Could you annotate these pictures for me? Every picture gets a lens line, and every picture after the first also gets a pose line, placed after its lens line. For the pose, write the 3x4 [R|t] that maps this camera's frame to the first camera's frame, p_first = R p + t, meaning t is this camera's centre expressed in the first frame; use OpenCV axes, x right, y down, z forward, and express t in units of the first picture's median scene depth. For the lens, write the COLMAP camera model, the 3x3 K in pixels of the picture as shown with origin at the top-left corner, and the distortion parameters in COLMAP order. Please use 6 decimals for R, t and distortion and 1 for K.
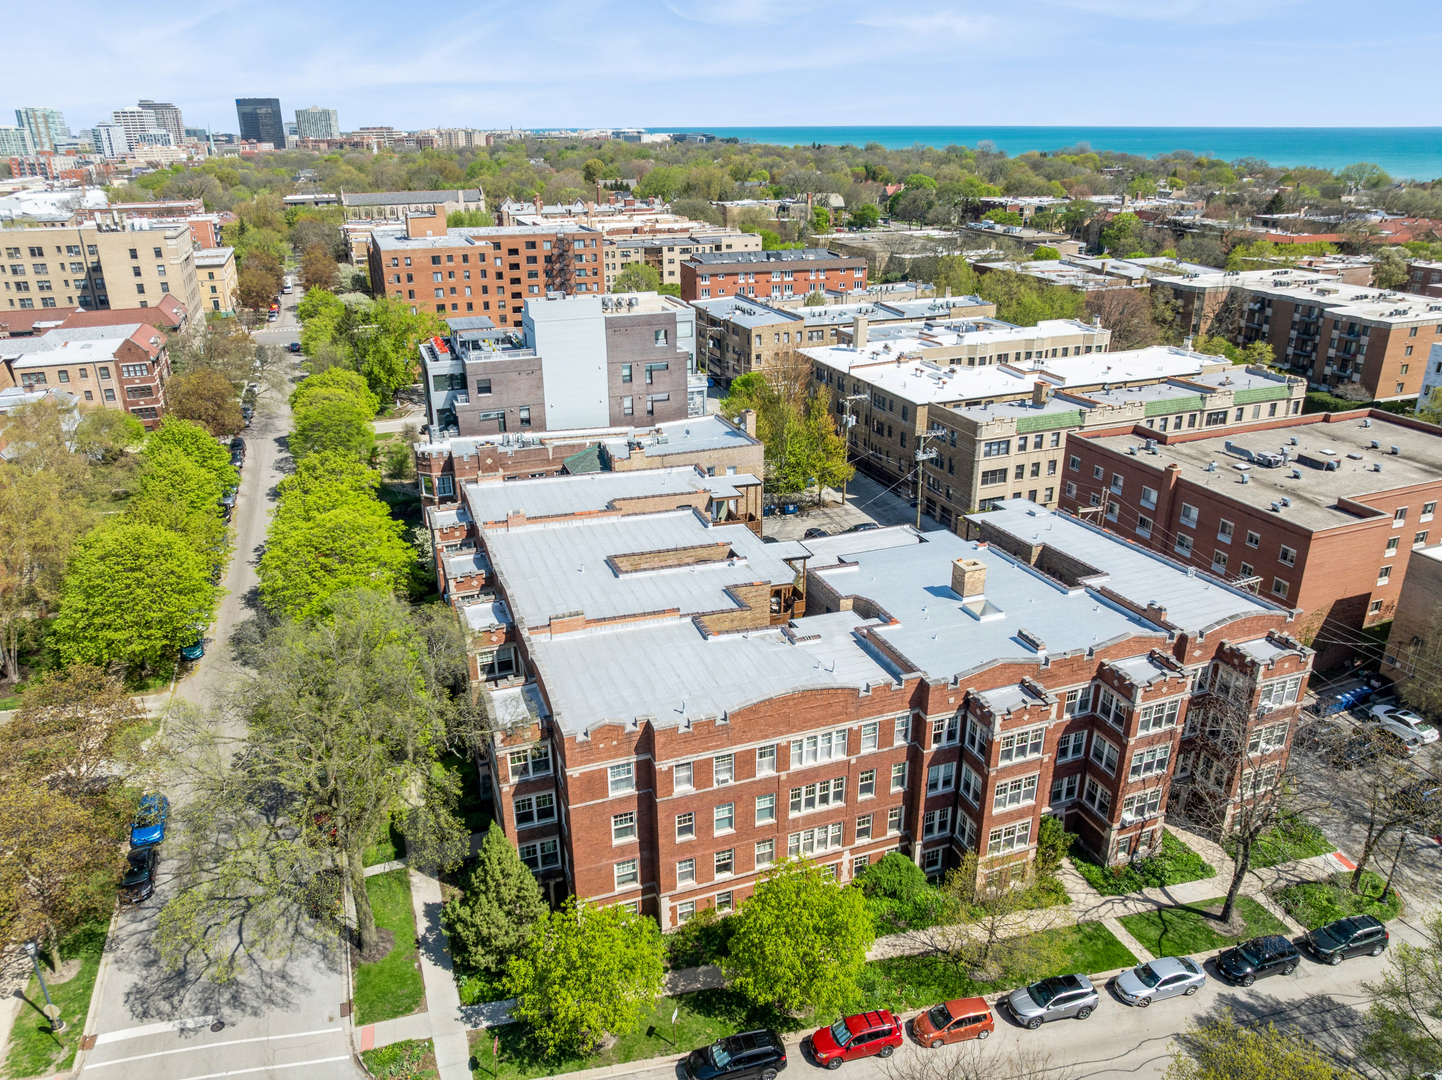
lens RADIAL K [[994.0, 0, 721.0], [0, 994.0, 540.0], [0, 0, 1]] dist [-0.037745, -0.002405]
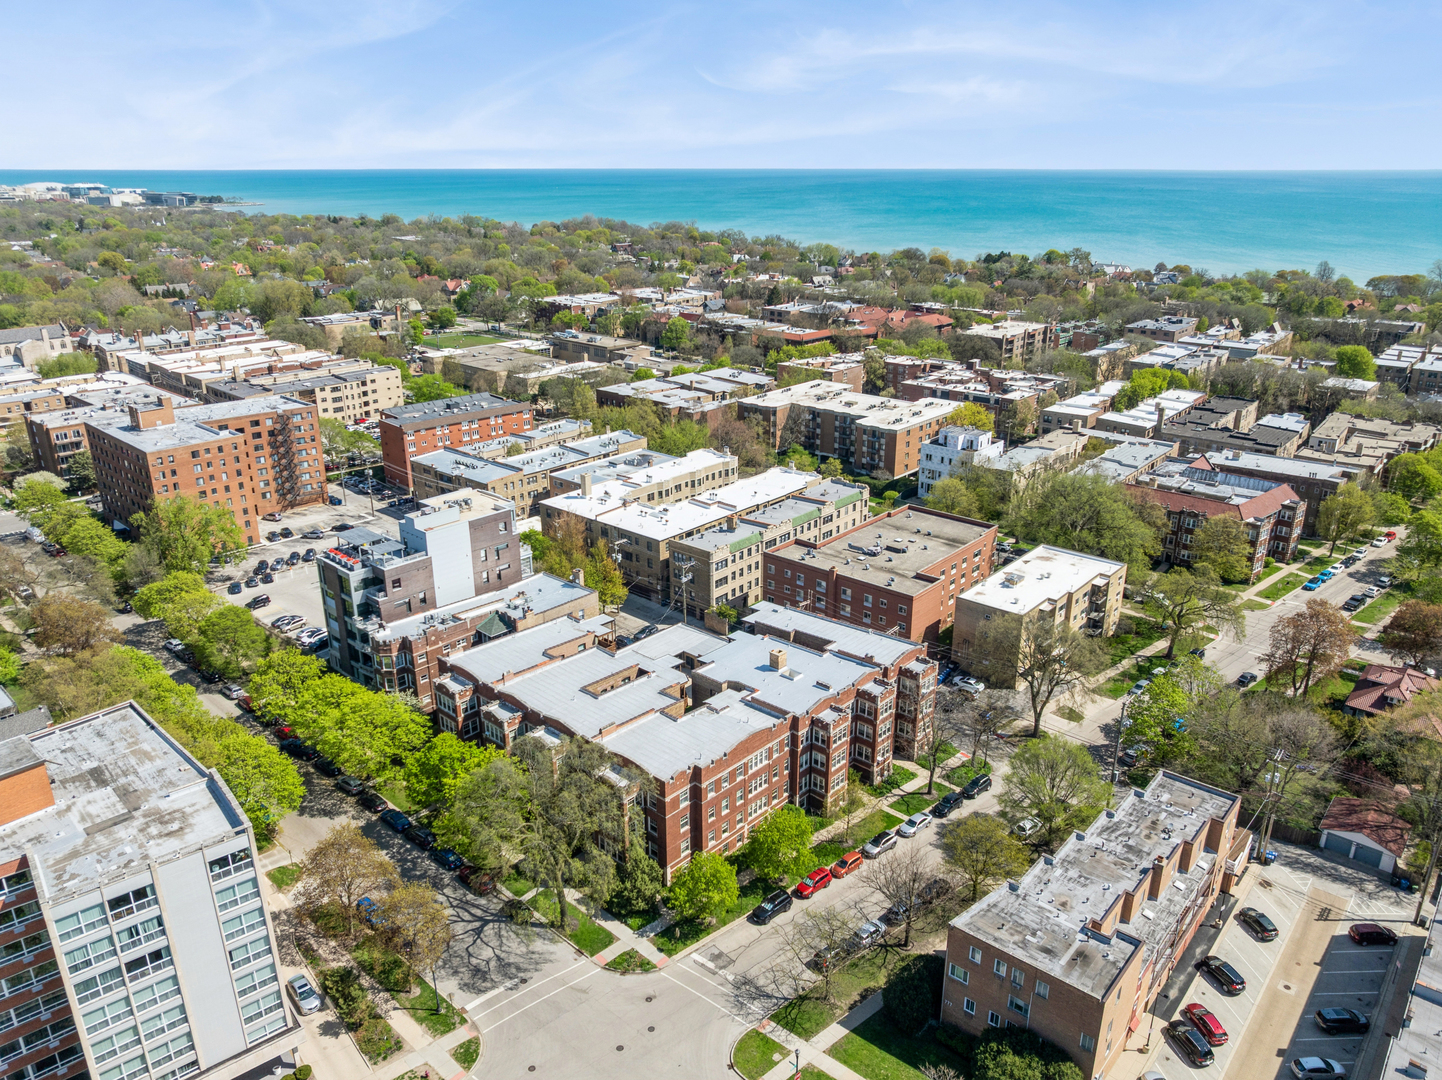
lens RADIAL K [[994.0, 0, 721.0], [0, 994.0, 540.0], [0, 0, 1]] dist [-0.037745, -0.002405]
pose [[0.887251, -0.150813, 0.435936, -0.504401], [0.168338, 0.985728, -0.001601, -0.158056], [-0.429473, 0.074805, 0.899976, -0.540218]]
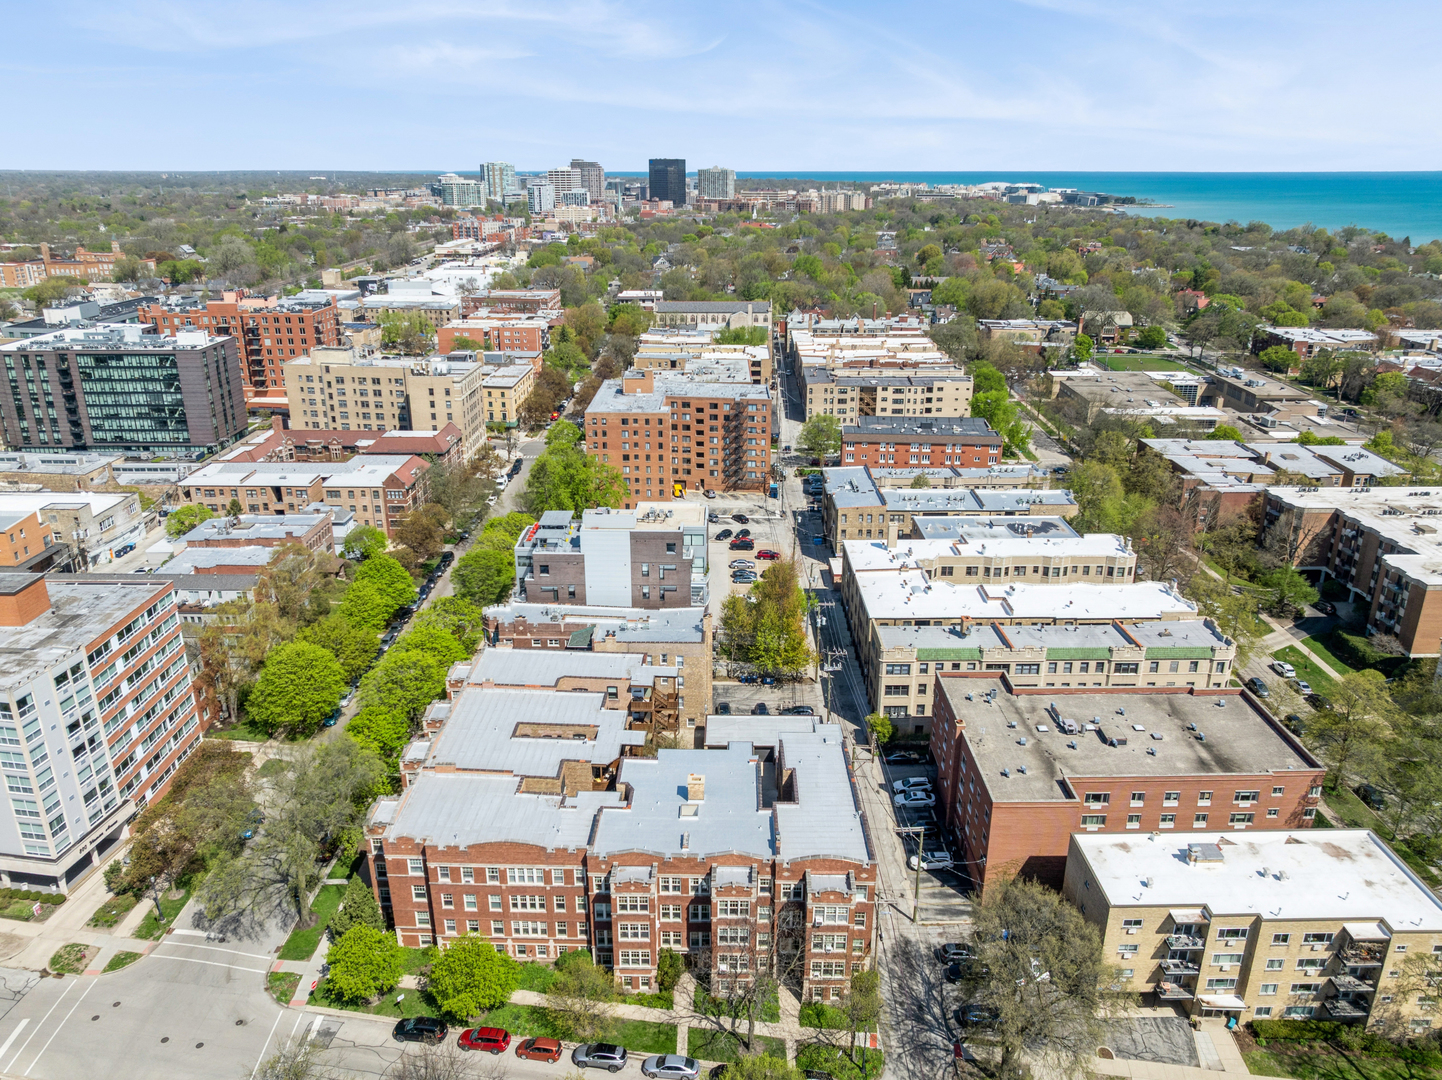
lens RADIAL K [[999.7, 0, 739.4], [0, 999.7, 546.6], [0, 0, 1]] dist [-0.029815, -0.002838]
pose [[0.934937, 0.133225, -0.328852, 0.596306], [-0.144884, 0.989386, -0.011090, -0.249695], [0.323885, 0.058014, 0.944316, -0.352894]]
